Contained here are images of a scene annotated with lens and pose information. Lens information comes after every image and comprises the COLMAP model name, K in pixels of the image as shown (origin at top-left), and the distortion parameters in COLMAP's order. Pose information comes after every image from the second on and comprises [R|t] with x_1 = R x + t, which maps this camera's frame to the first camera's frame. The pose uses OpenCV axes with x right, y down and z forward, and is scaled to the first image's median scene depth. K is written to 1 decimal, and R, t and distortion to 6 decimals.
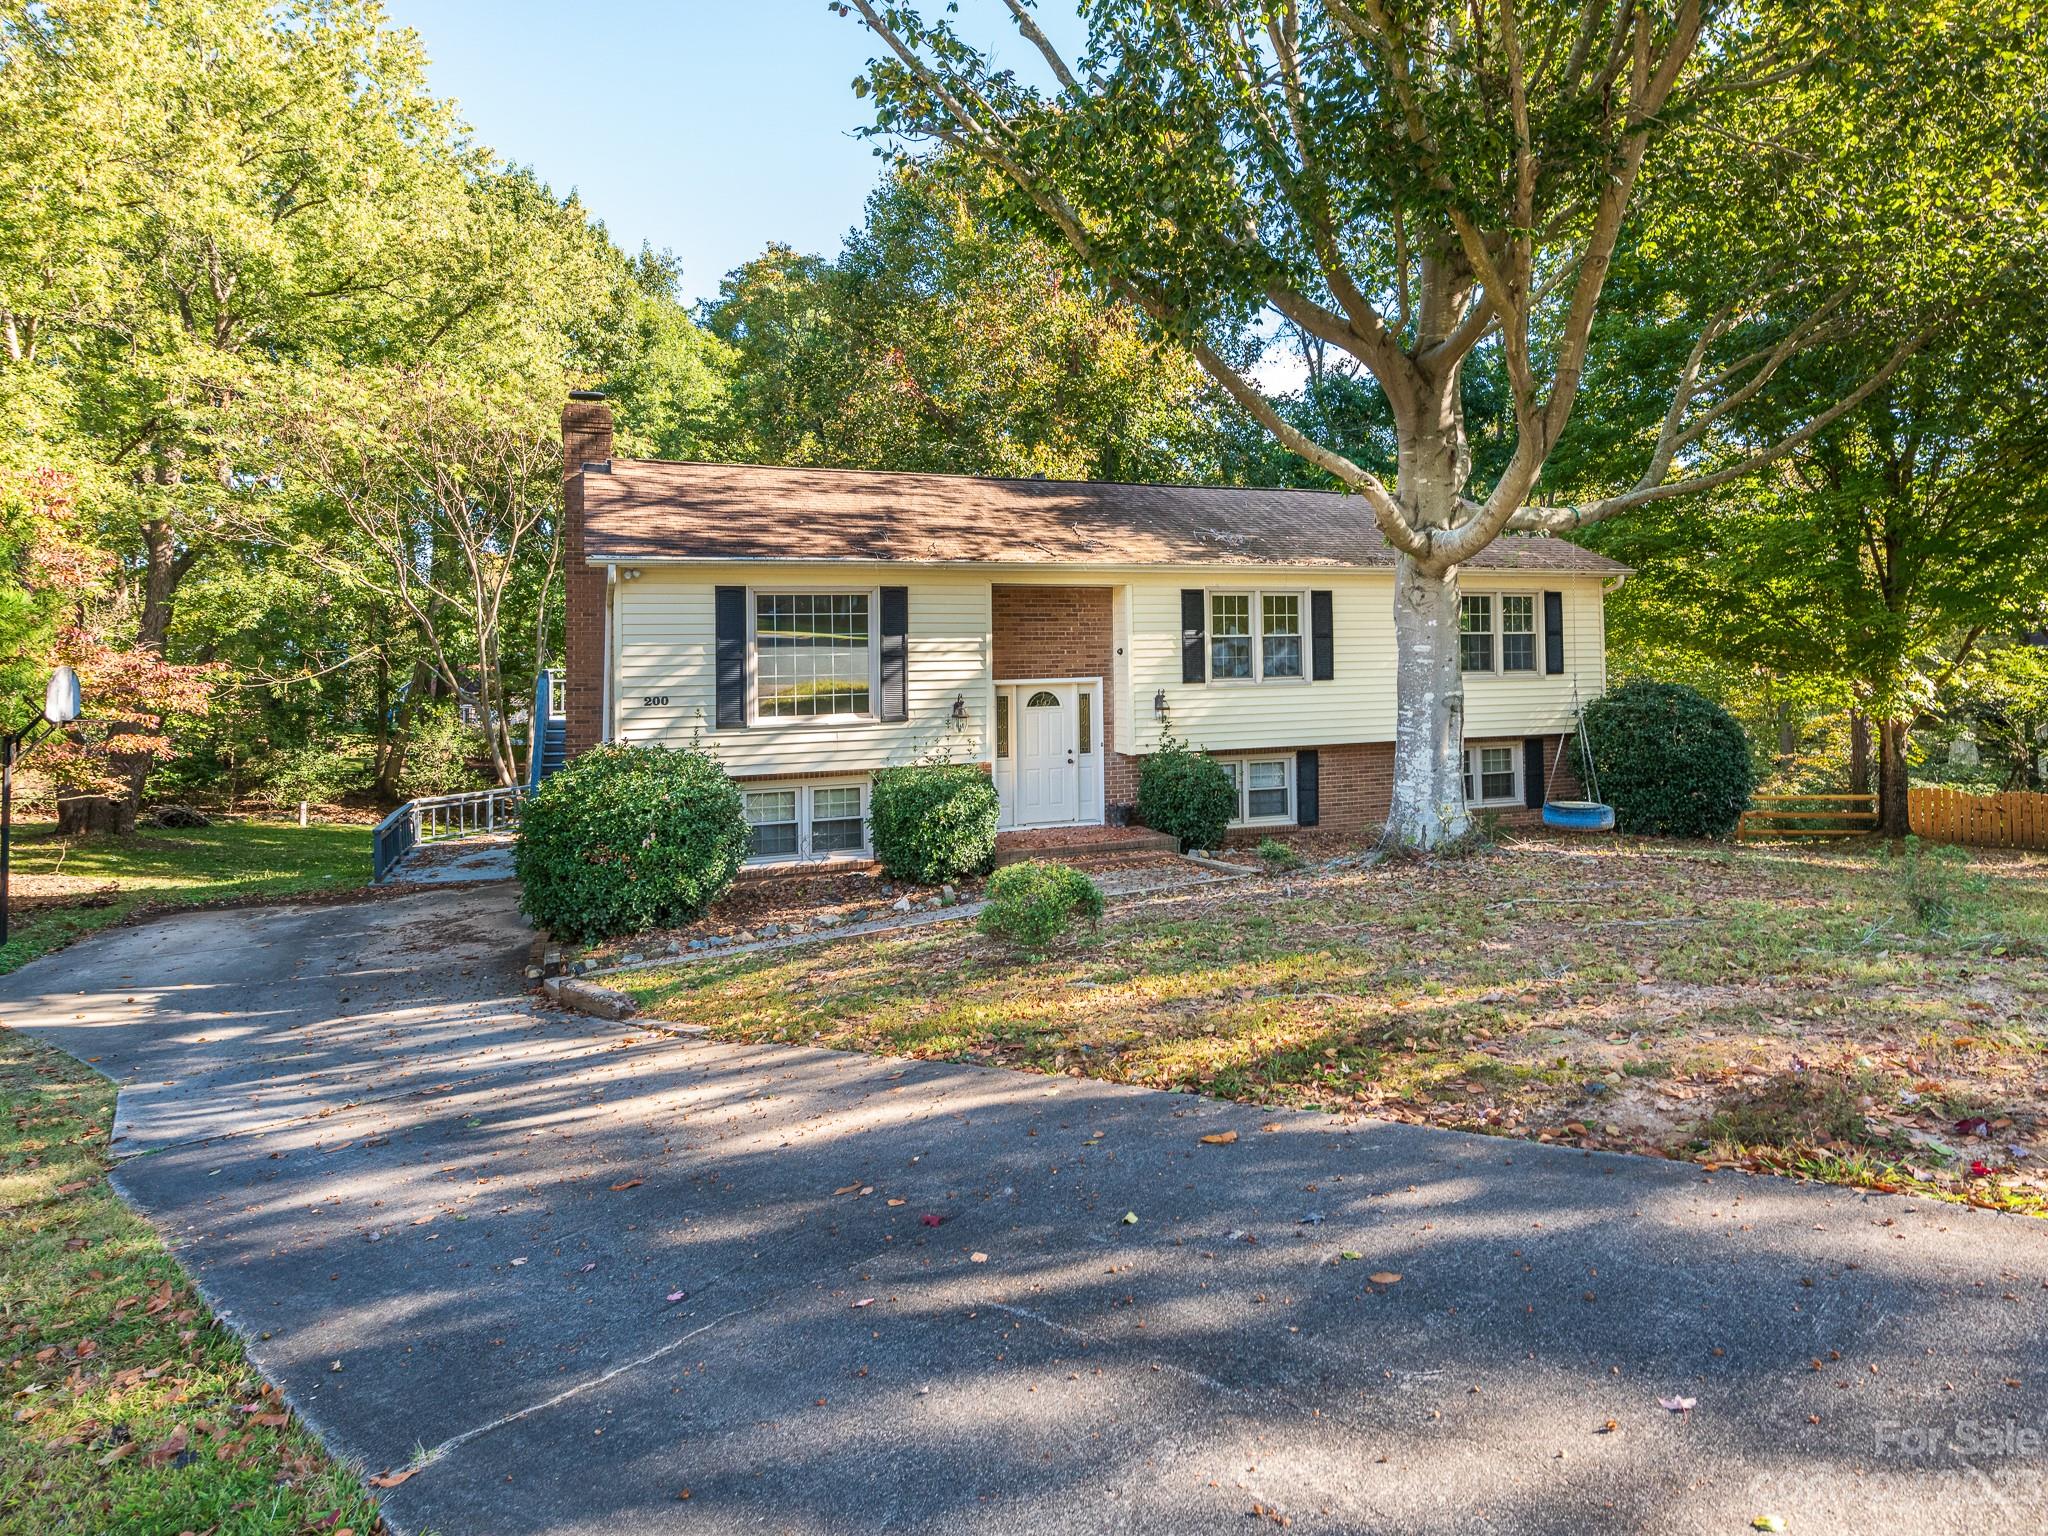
lens RADIAL K [[1079.1, 0, 976.0], [0, 1079.1, 670.5], [0, 0, 1]] dist [0.024891, 0.000019]
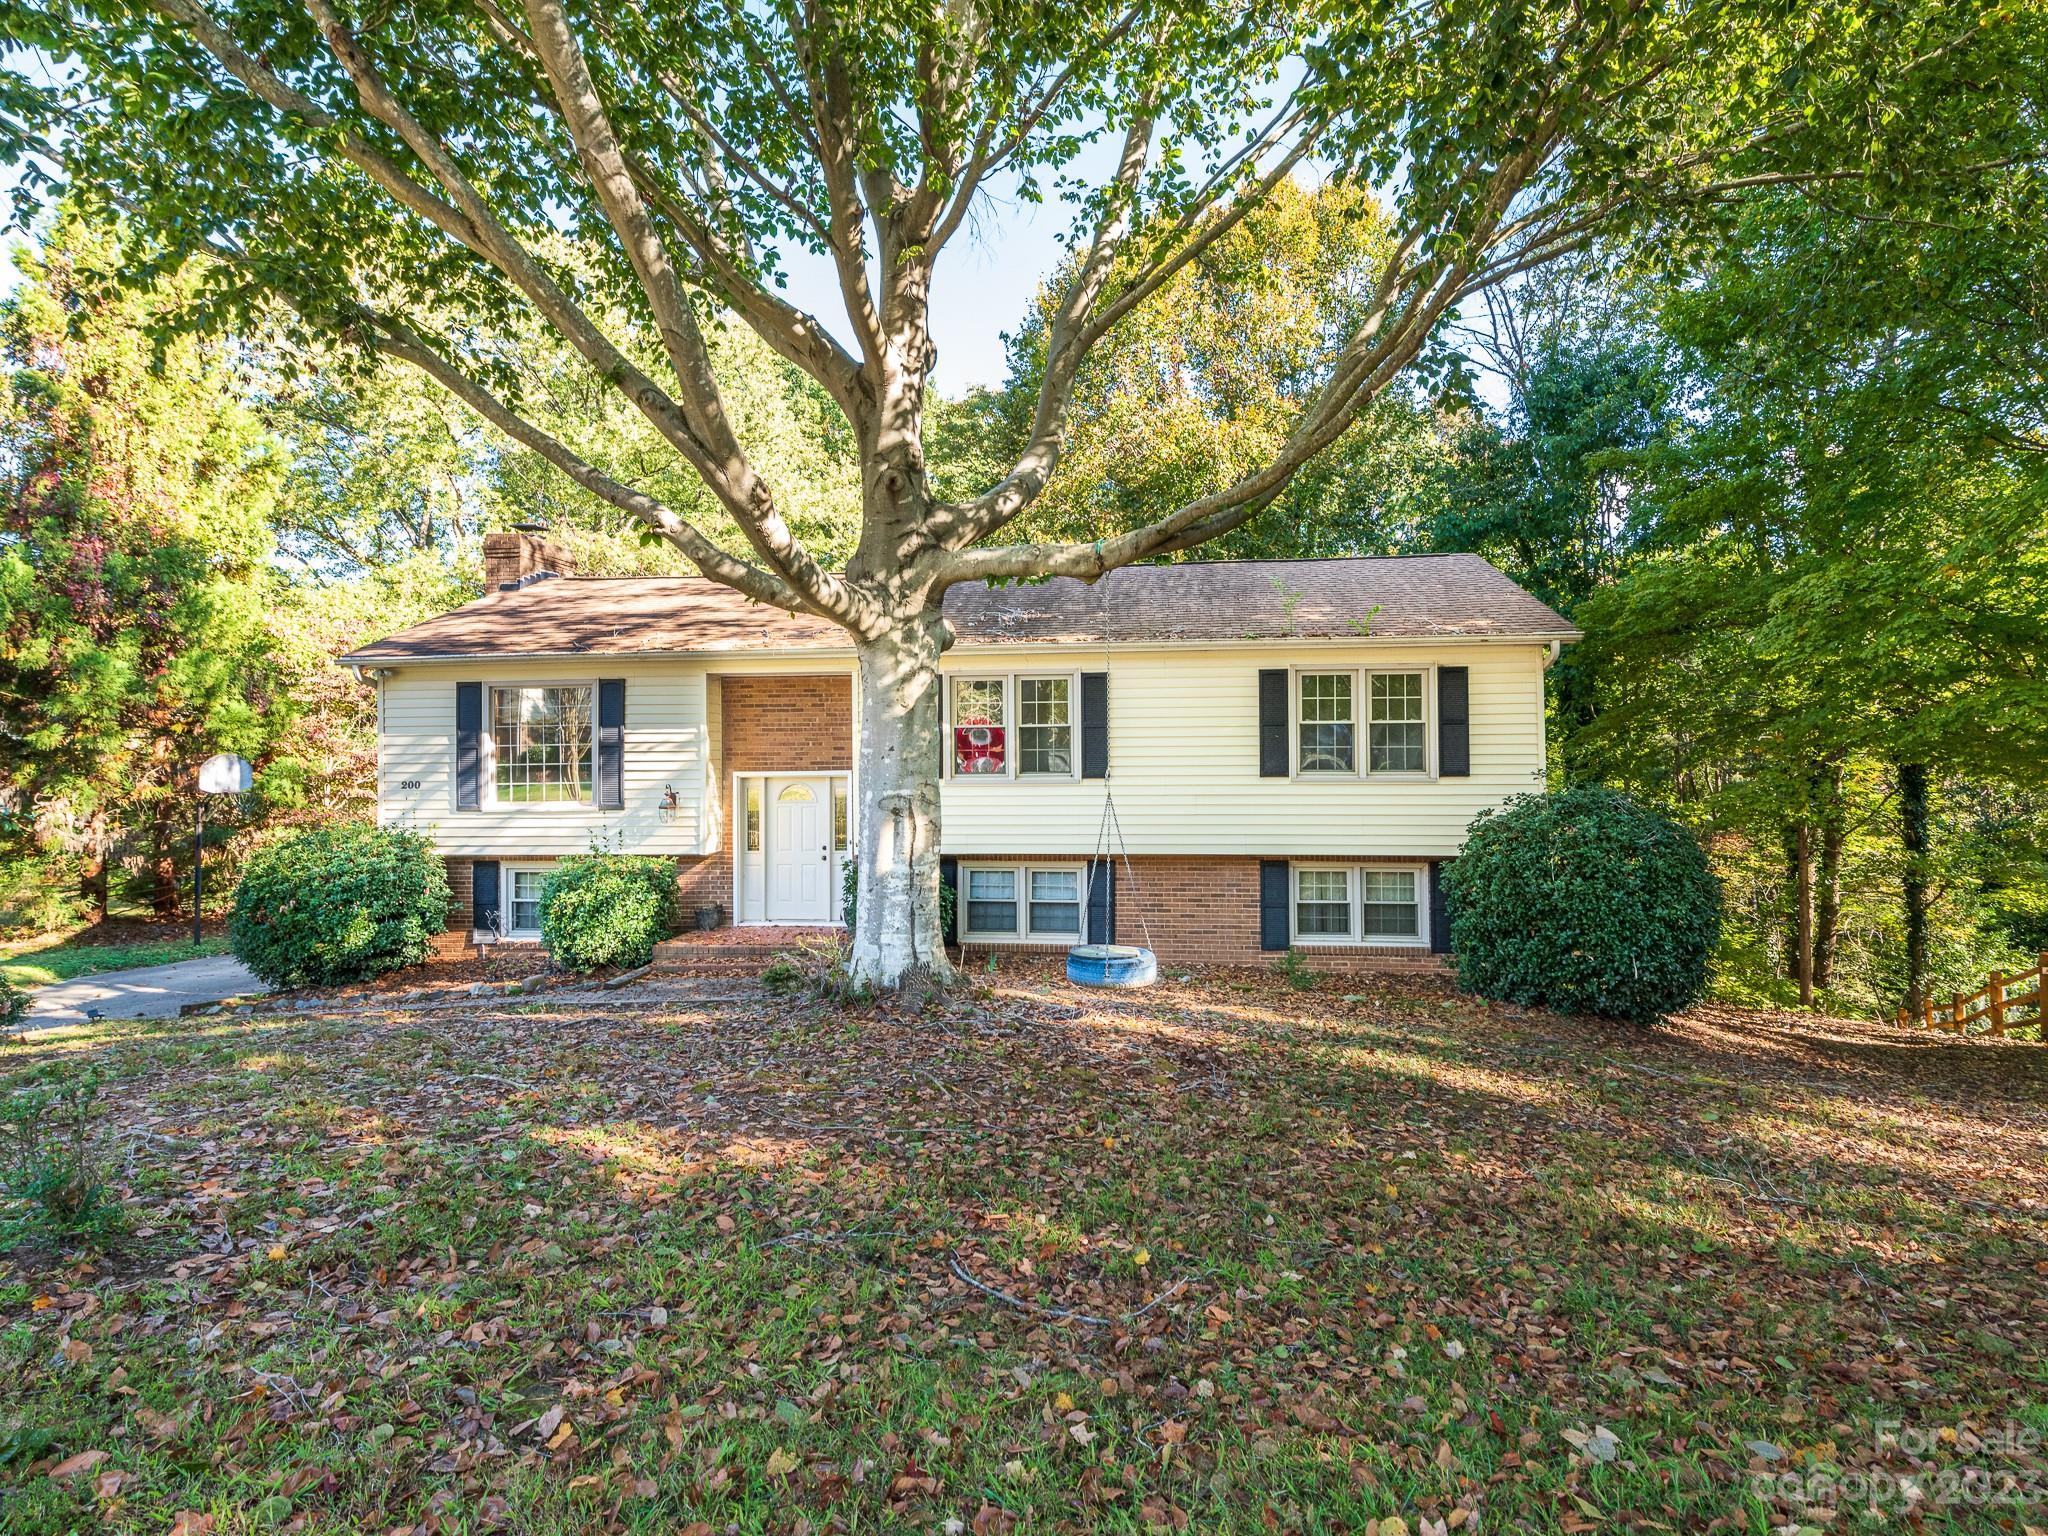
lens RADIAL K [[949.5, 0, 1024.0], [0, 949.5, 768.0], [0, 0, 1]] dist [0.003112, -0.000140]
pose [[0.906743, 0.011170, -0.421536, 0.608453], [-0.013441, 0.999907, -0.002415, 0.003665], [0.421469, 0.007856, 0.906809, 0.312910]]
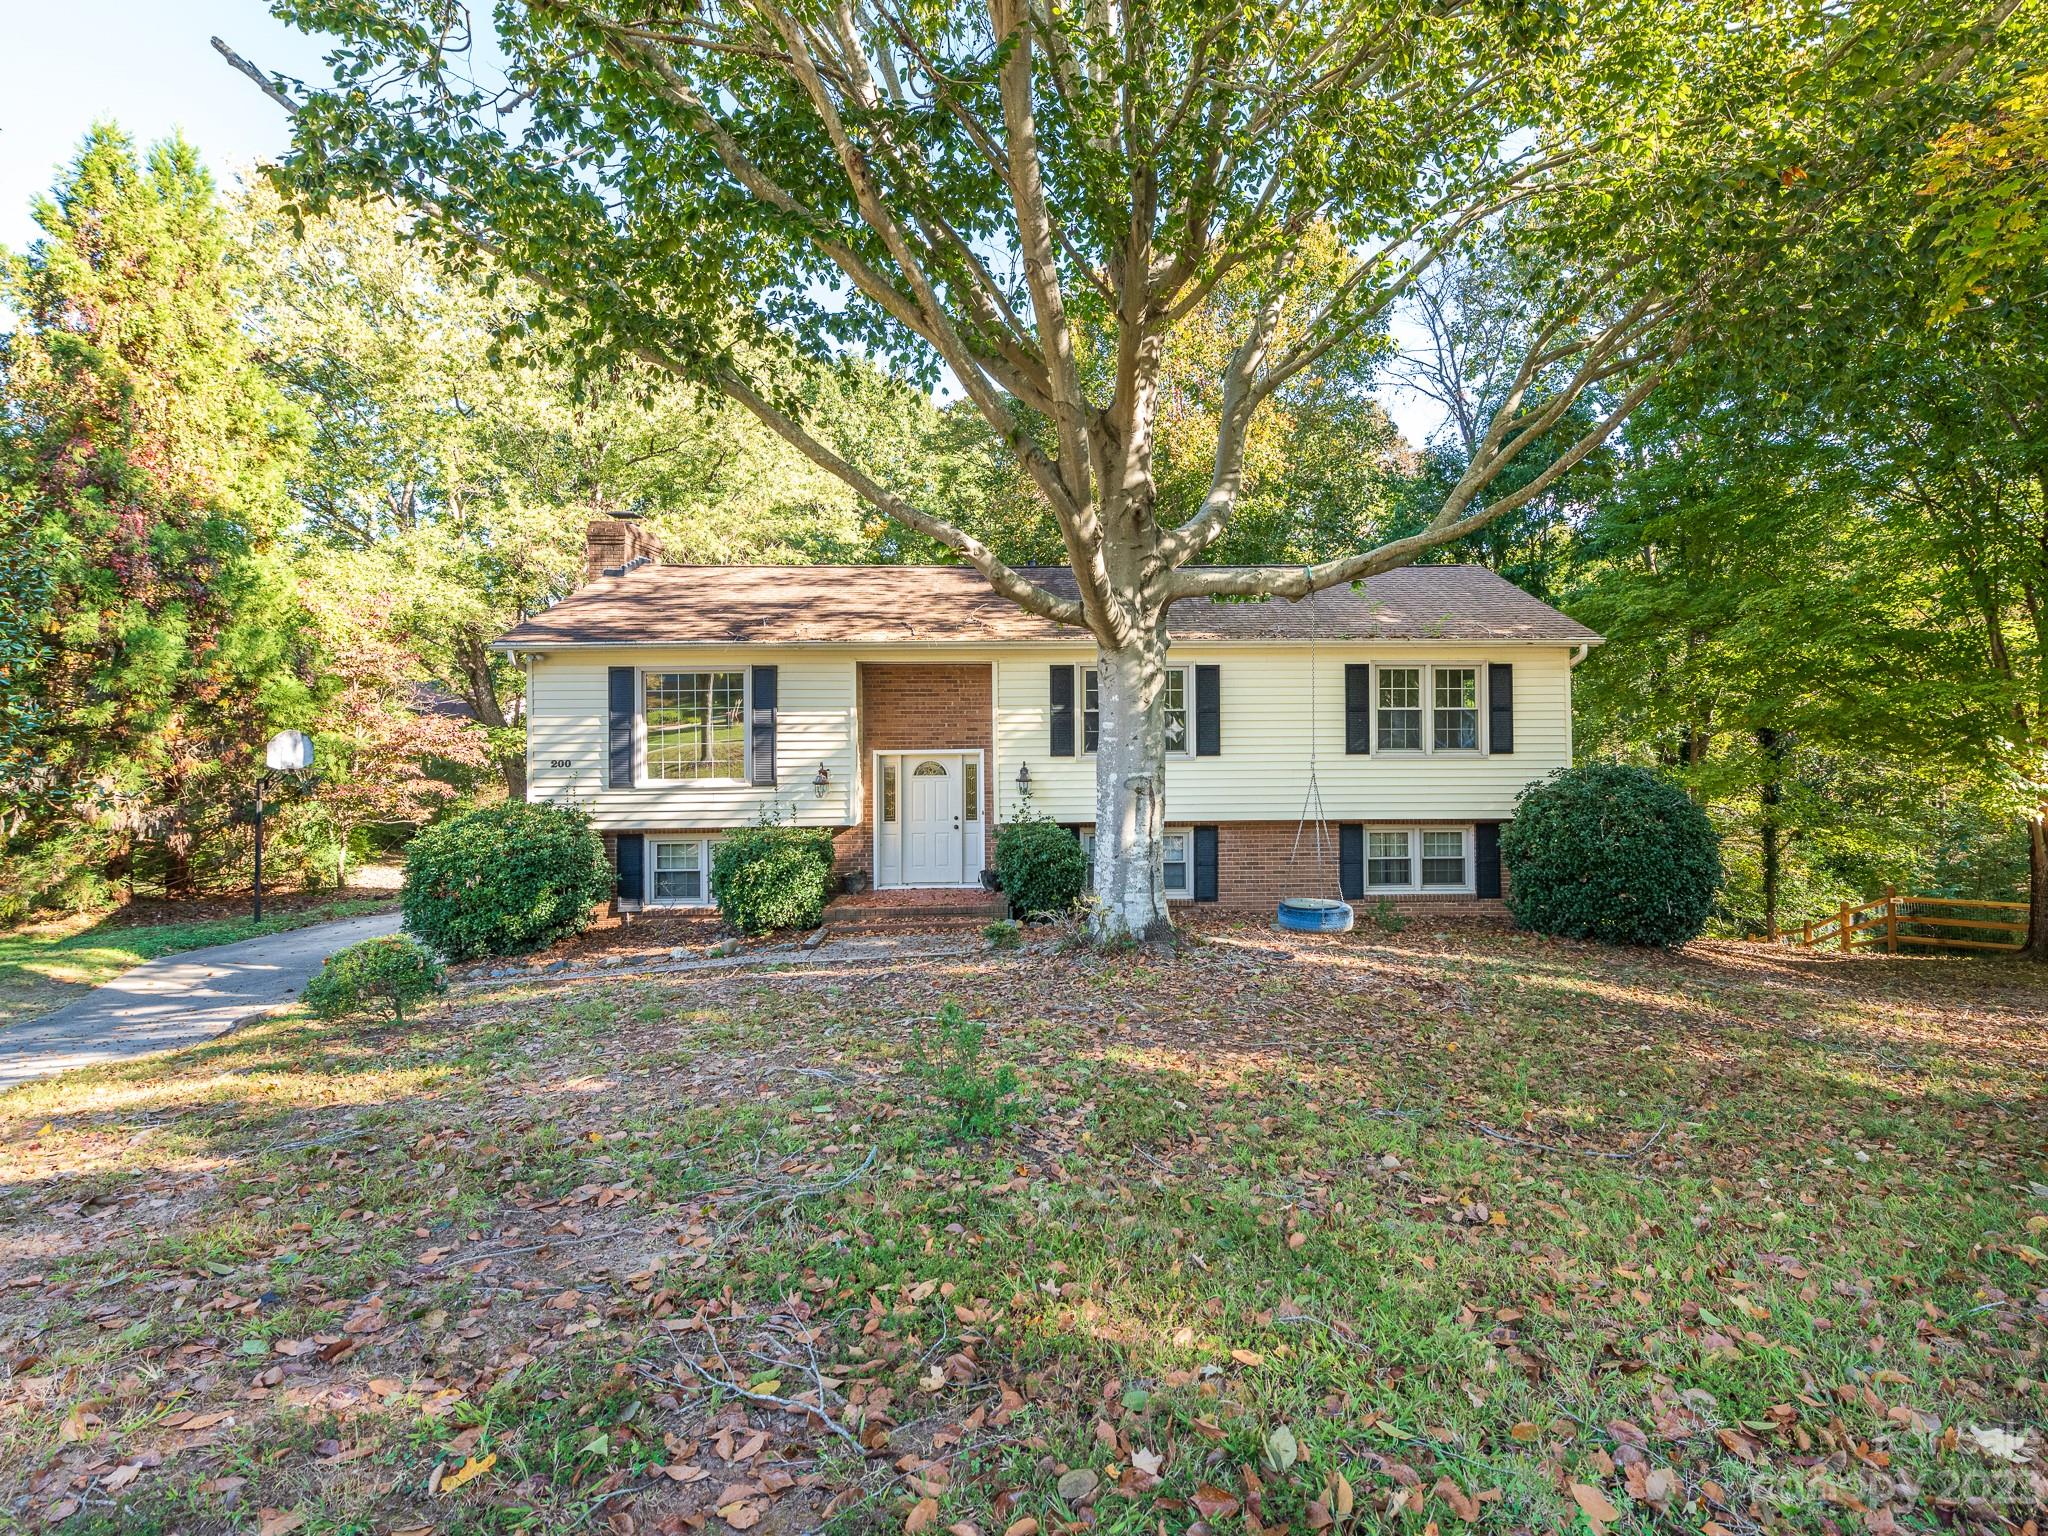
lens RADIAL K [[910.7, 0, 1026.7], [0, 910.7, 732.0], [0, 0, 1]] dist [0.011391, 0.000069]
pose [[0.953634, 0.010806, -0.300774, 0.430594], [-0.011832, 0.999929, -0.001590, -0.009676], [0.300735, 0.005075, 0.953694, 0.160773]]
